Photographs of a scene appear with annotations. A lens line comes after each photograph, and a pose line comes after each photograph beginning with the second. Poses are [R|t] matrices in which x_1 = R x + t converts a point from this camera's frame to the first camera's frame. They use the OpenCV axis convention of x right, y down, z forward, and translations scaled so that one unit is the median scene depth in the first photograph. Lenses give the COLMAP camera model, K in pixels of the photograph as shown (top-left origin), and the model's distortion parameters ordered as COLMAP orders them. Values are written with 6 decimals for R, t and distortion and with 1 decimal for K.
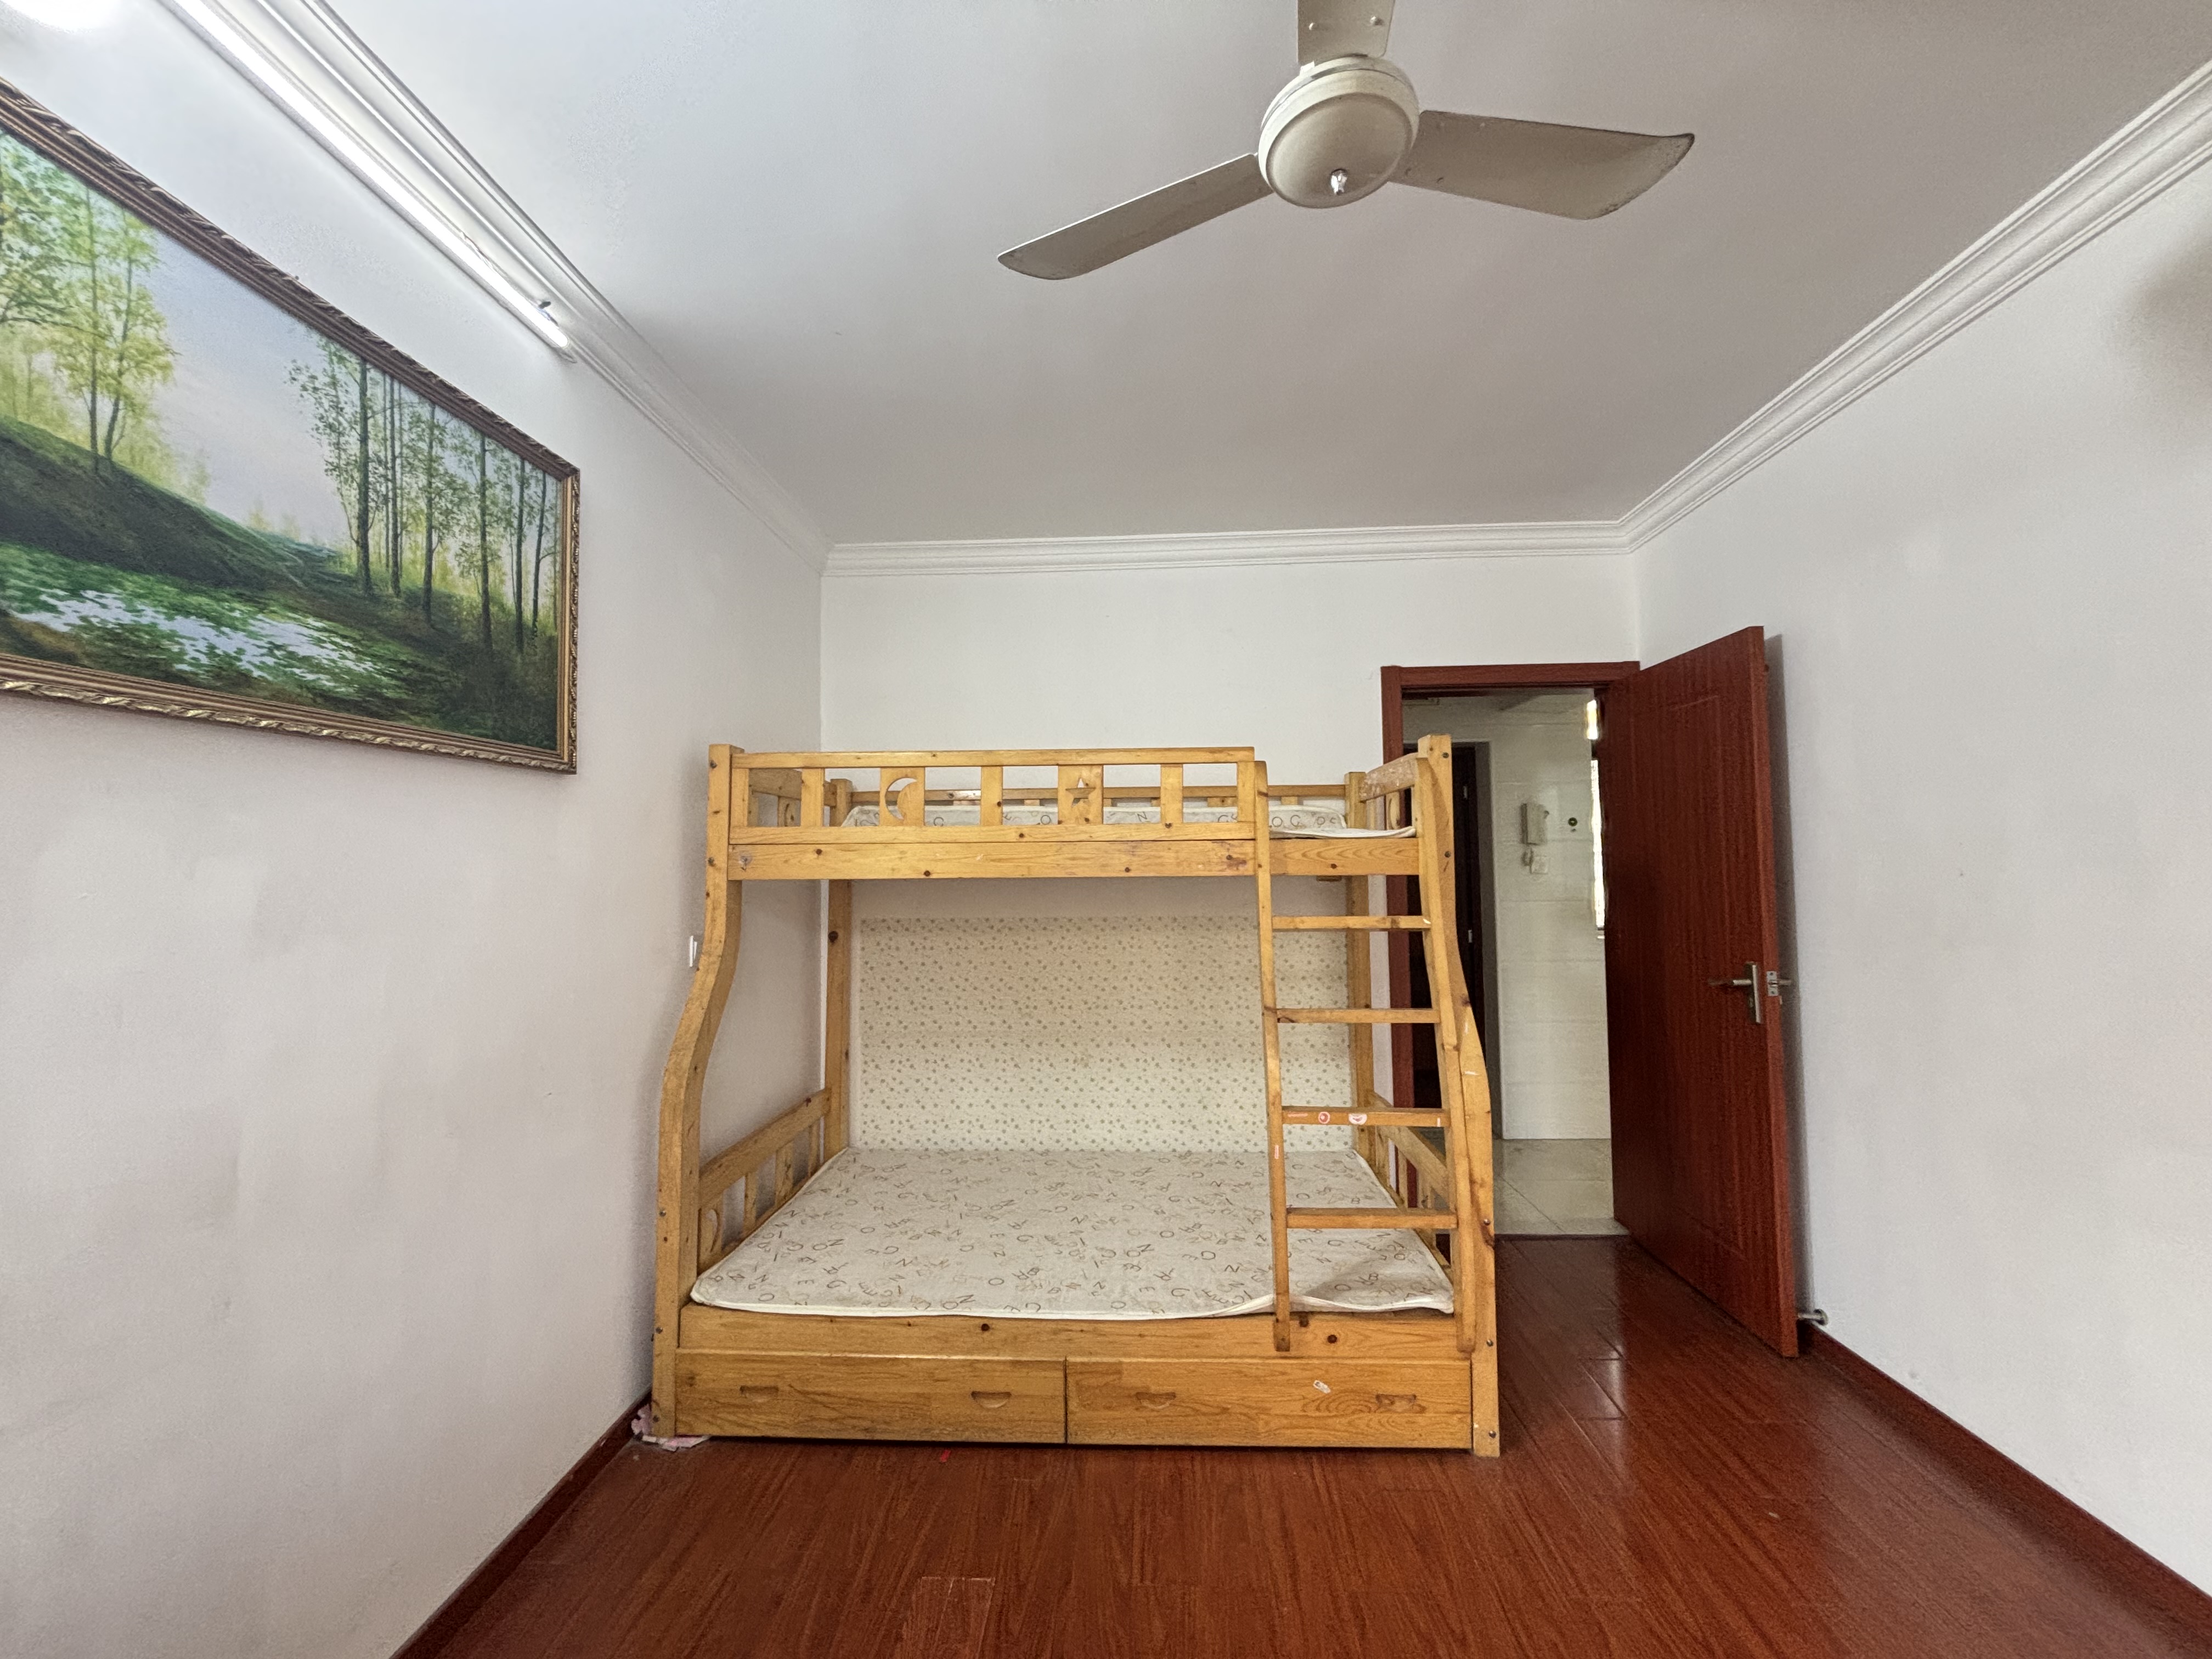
lens RADIAL K [[883.0, 0, 1106.0], [0, 883.0, 830.5], [0, 0, 1]] dist [-0.008820, 0.001654]
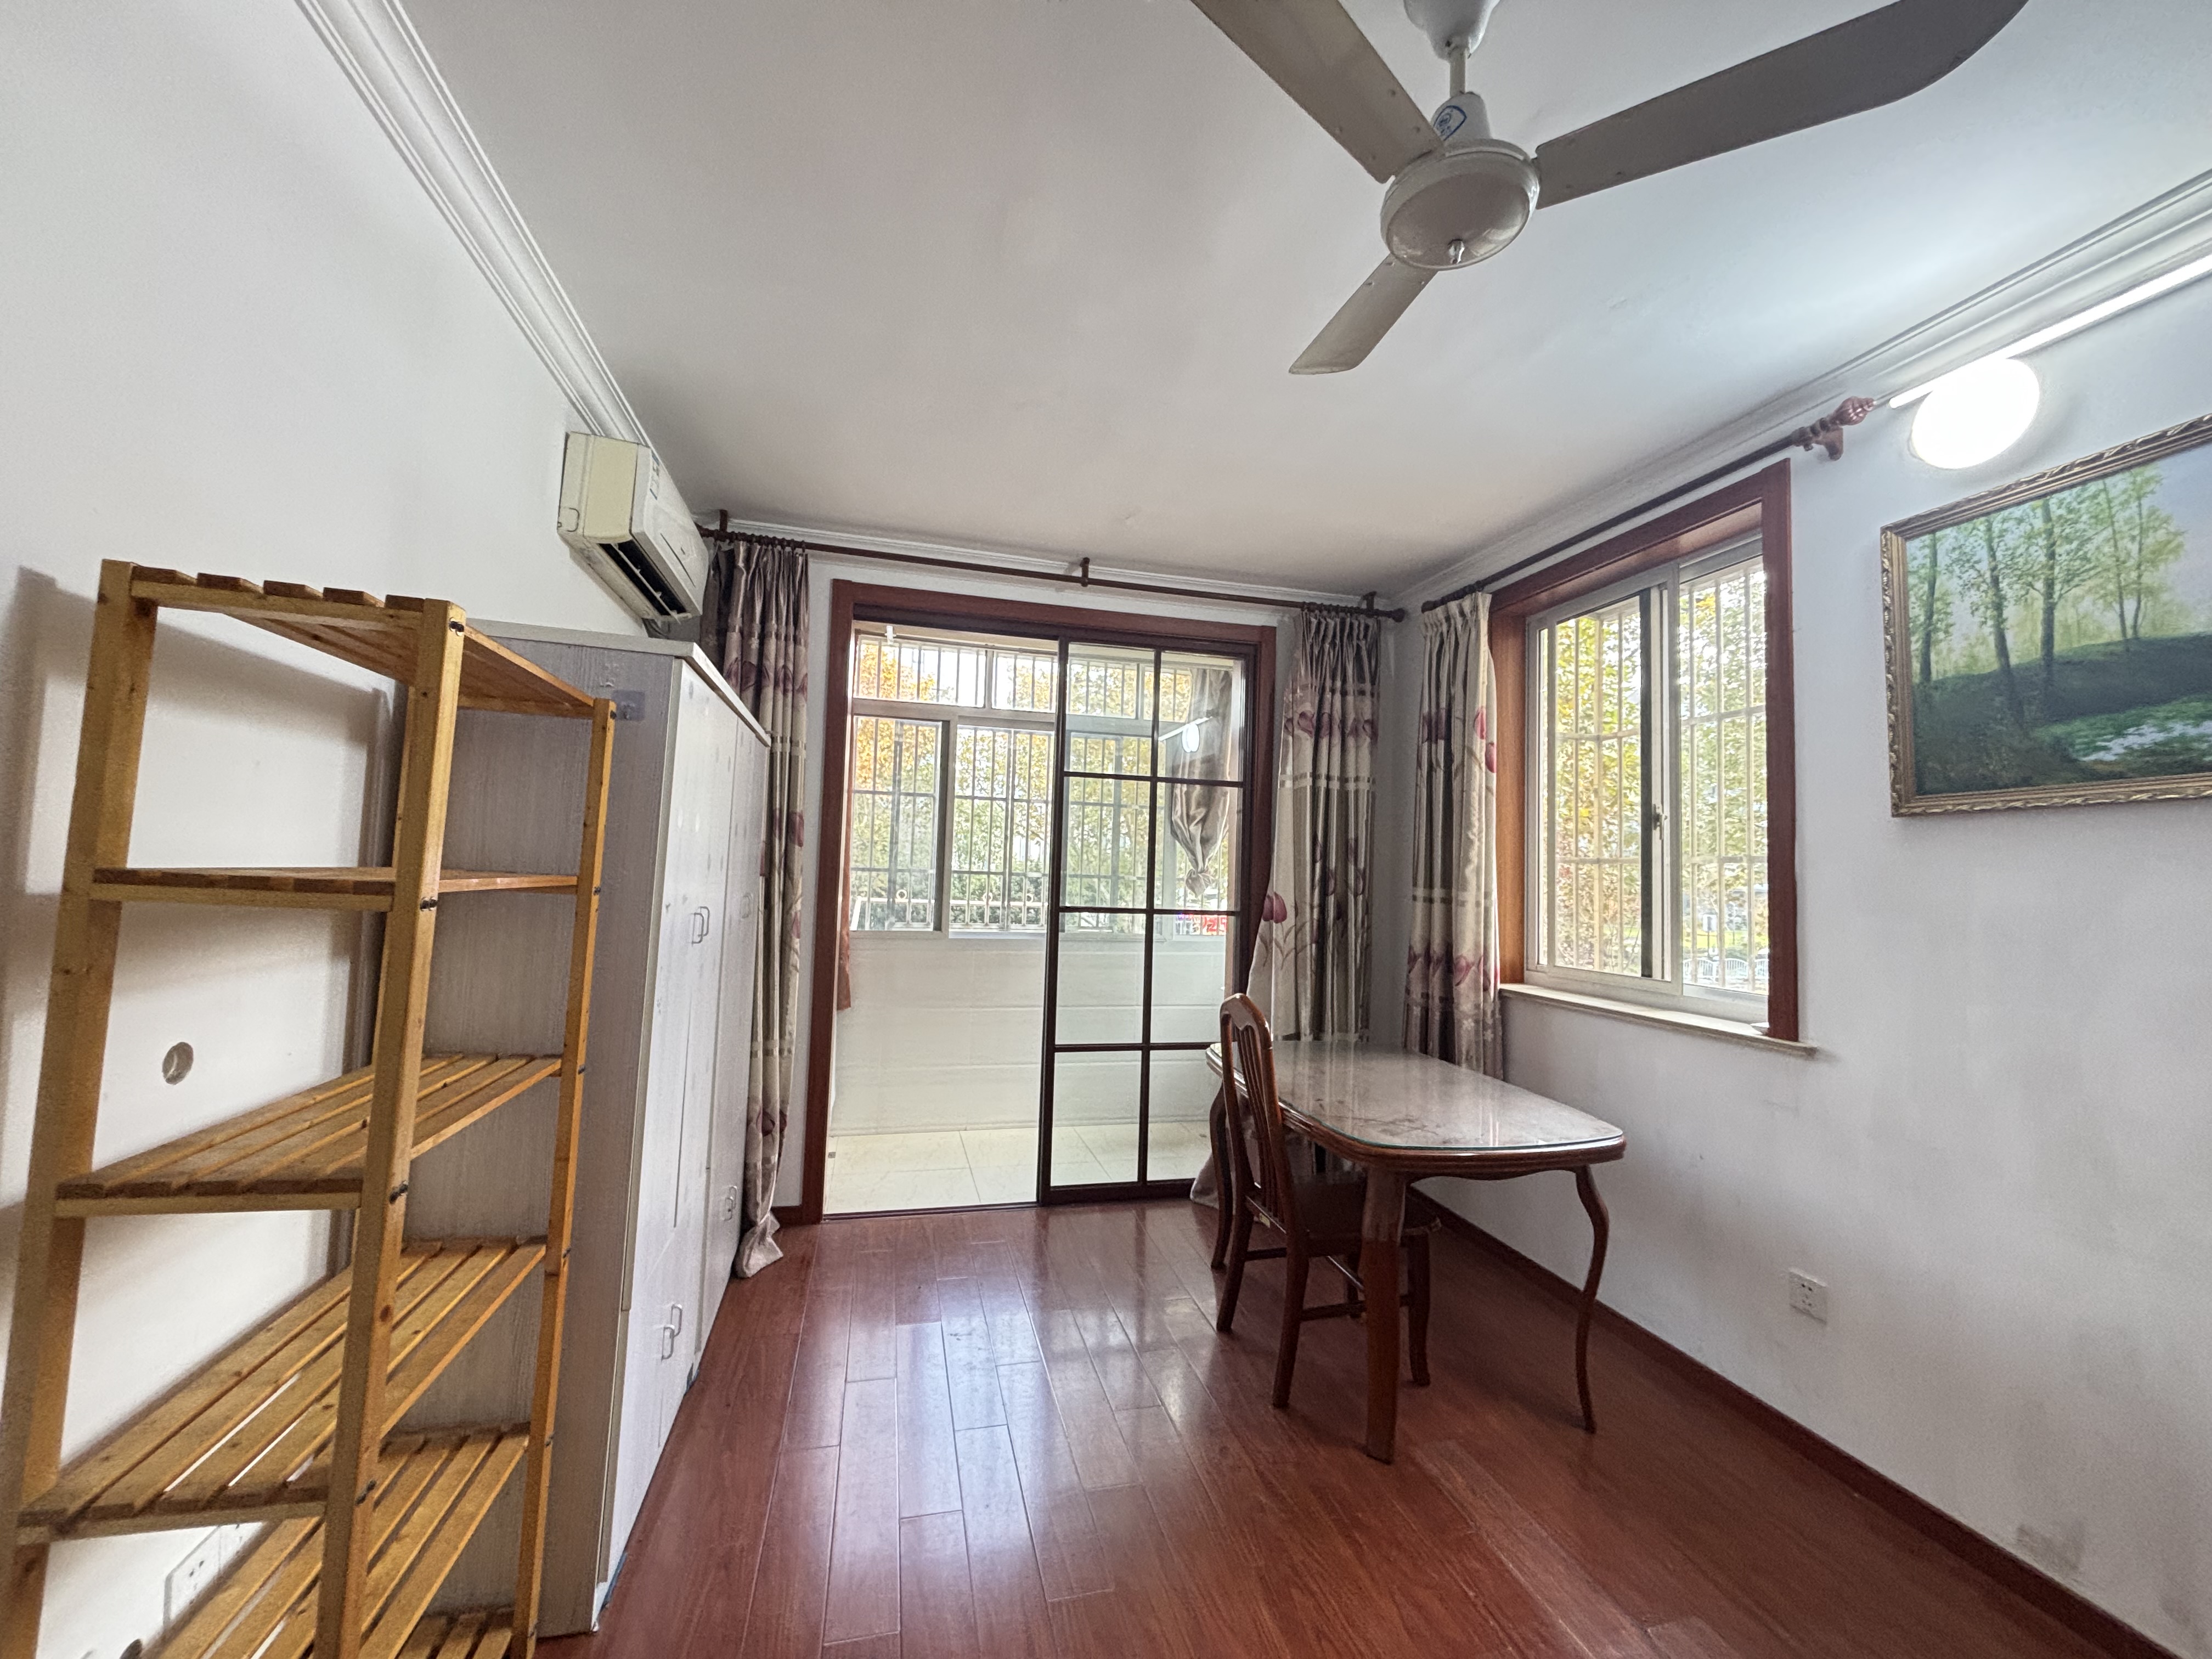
lens RADIAL K [[883.0, 0, 1099.7], [0, 883.0, 828.6], [0, 0, 1]] dist [-0.008820, 0.001654]
pose [[-0.956527, -0.039221, -0.288994, 0.971940], [-0.010996, 0.995061, -0.098652, 0.071014], [0.291436, -0.091186, -0.952234, 1.837389]]
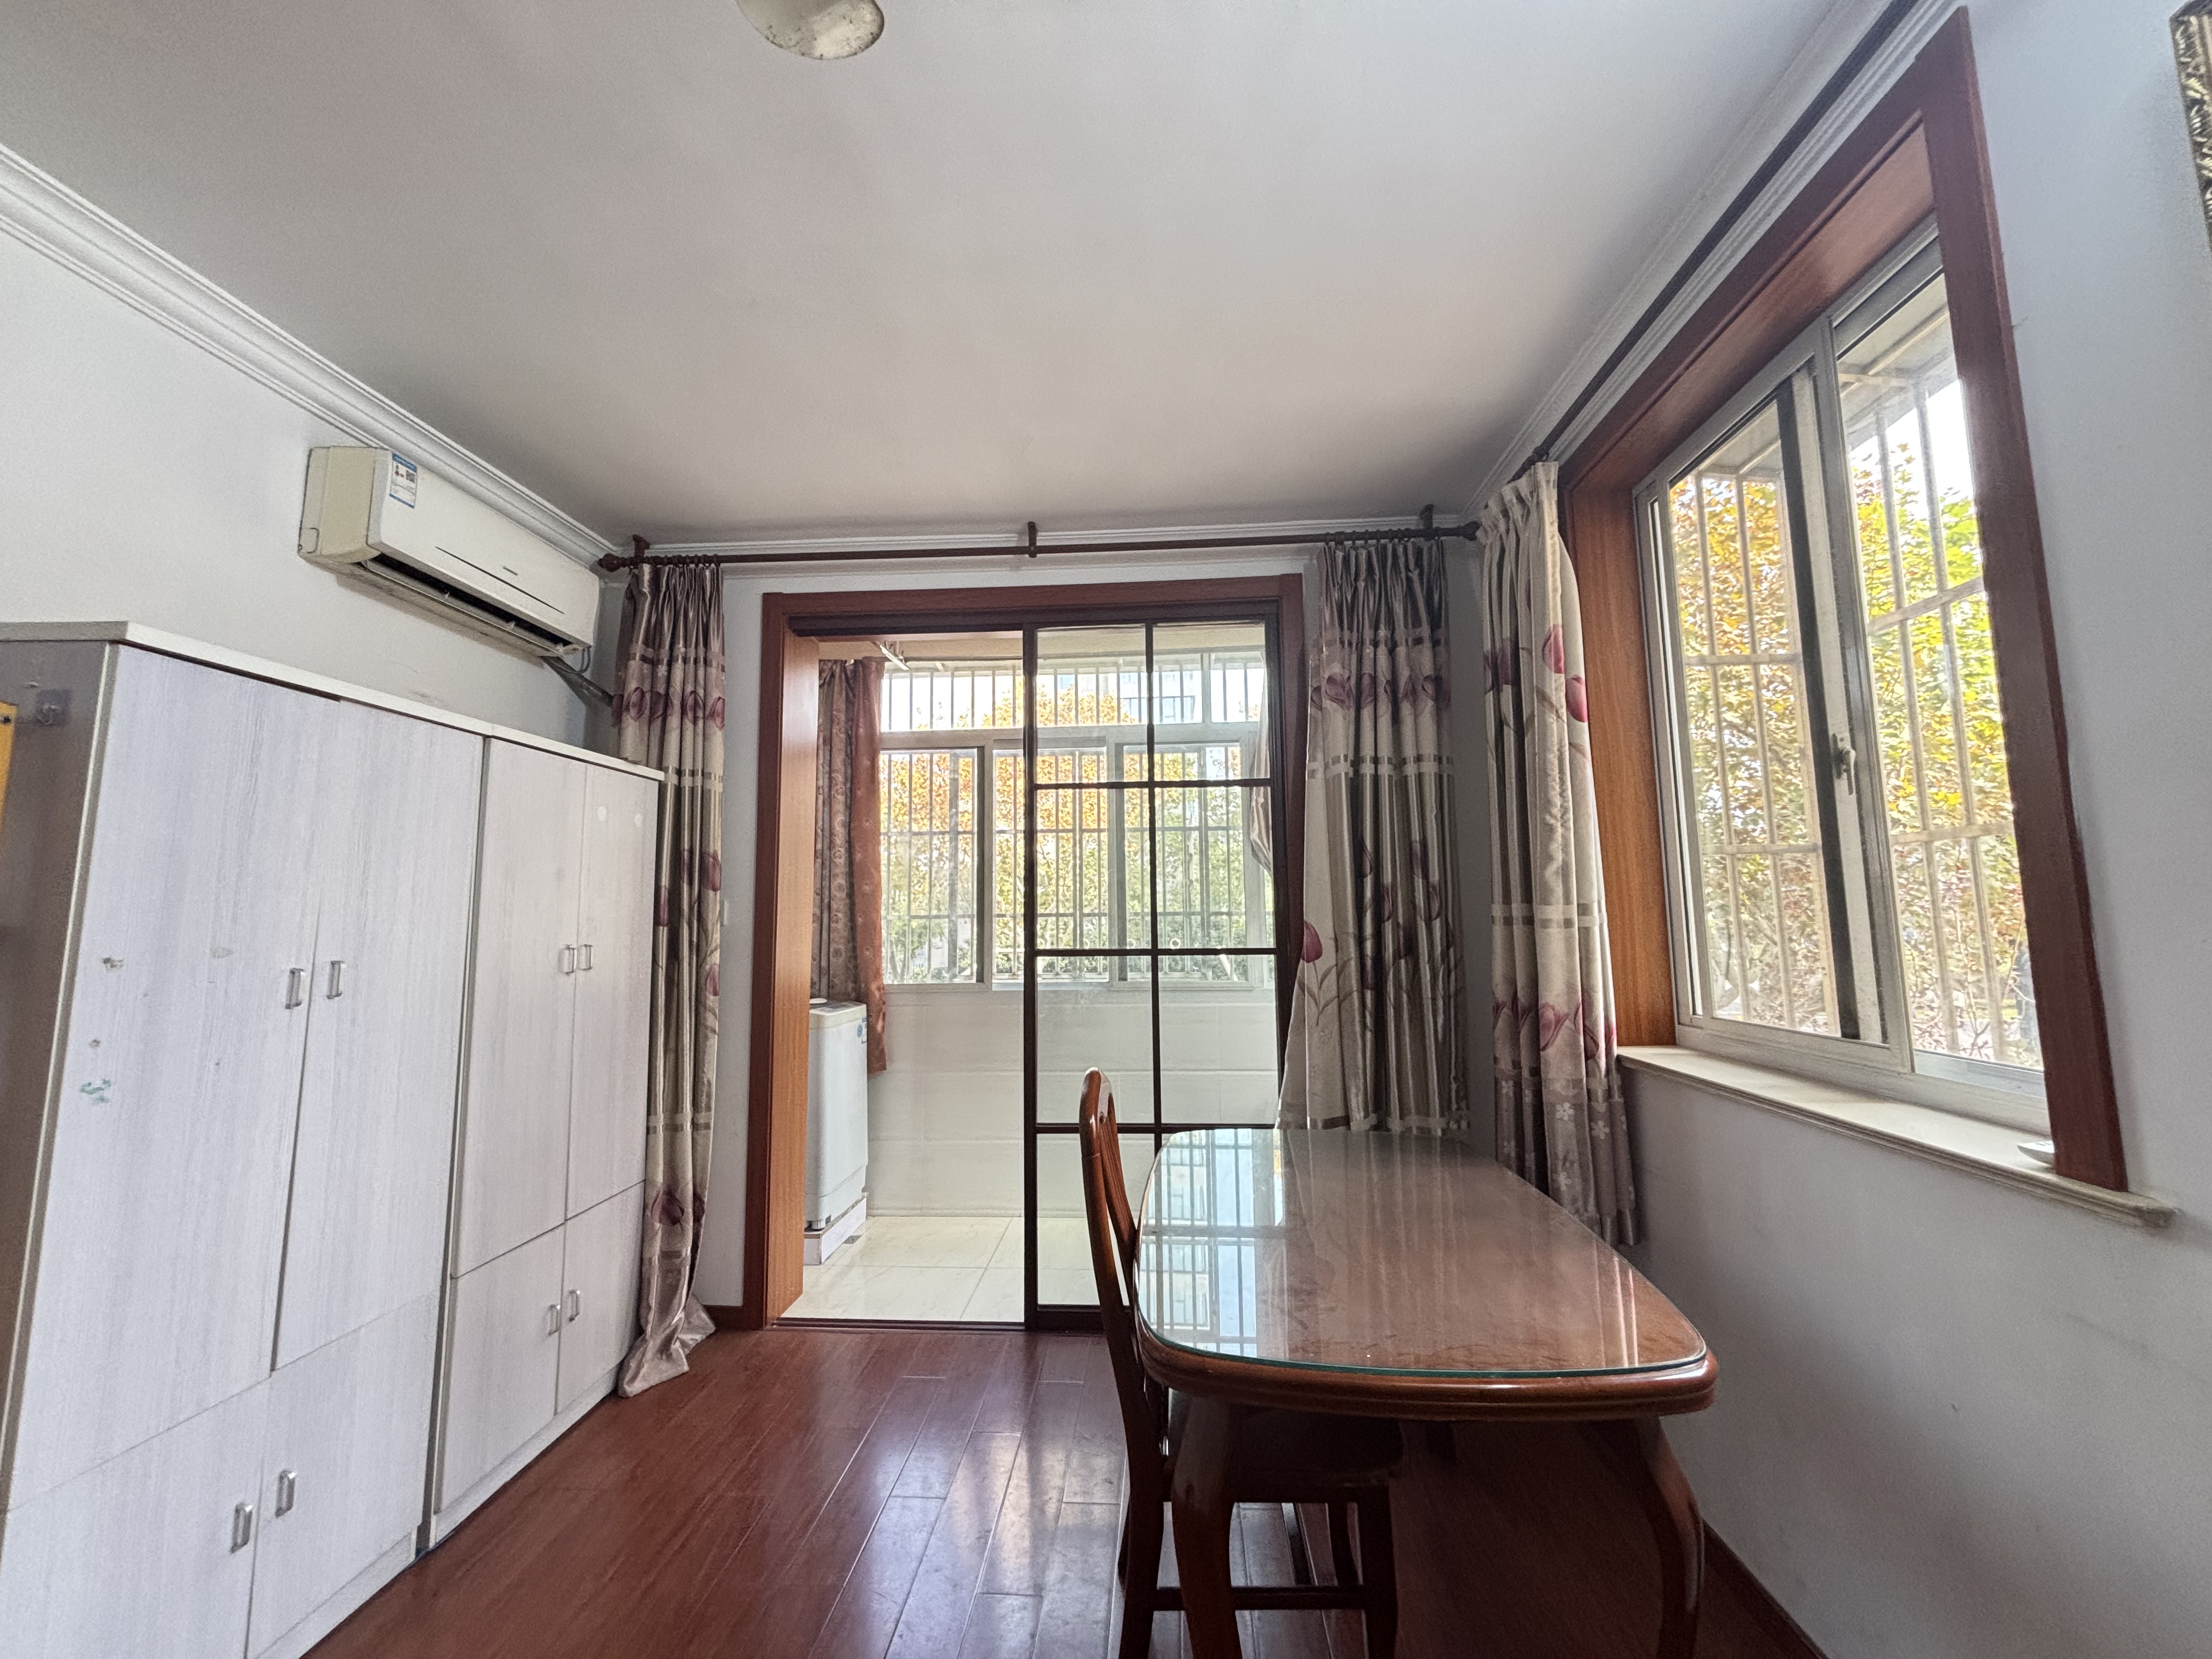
lens RADIAL K [[883.0, 0, 1105.3], [0, 883.0, 827.2], [0, 0, 1]] dist [-0.008820, 0.001654]
pose [[-0.999682, 0.019627, 0.015808, -0.106835], [0.016928, 0.987651, -0.155756, 0.091872], [-0.018670, -0.155439, -0.987669, 1.325815]]
